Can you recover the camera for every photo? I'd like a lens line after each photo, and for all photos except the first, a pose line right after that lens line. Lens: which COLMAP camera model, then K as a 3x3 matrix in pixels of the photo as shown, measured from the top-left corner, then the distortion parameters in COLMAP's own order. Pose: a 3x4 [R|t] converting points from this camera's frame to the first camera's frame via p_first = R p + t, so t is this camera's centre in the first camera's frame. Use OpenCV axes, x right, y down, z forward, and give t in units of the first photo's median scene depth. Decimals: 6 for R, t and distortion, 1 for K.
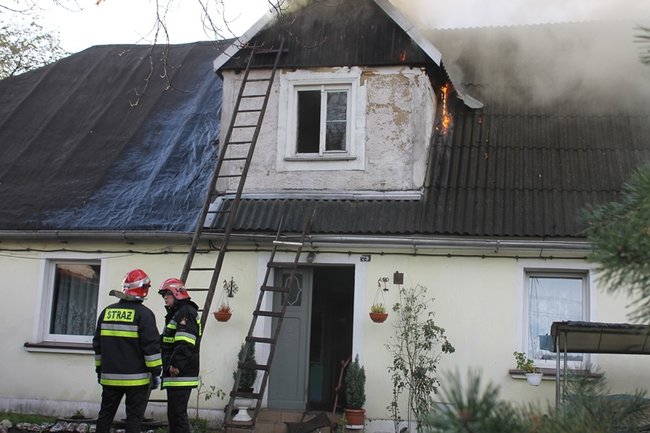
lens RADIAL K [[877.7, 0, 325.0], [0, 877.7, 216.5], [0, 0, 1]] dist [-0.058483, 0.013261]
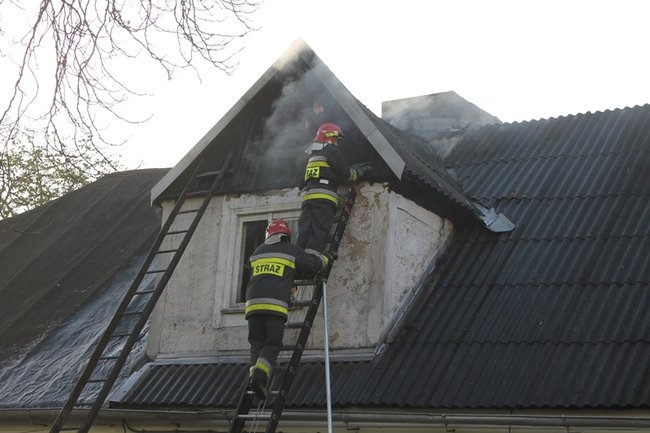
lens RADIAL K [[1351.0, 0, 325.0], [0, 1351.0, 216.5], [0, 0, 1]] dist [0.046132, 0.245654]
pose [[0.948576, -0.053942, -0.311920, 0.413797], [0.009957, 0.989971, -0.140921, 0.019864], [0.316393, 0.130568, 0.939600, -0.092465]]
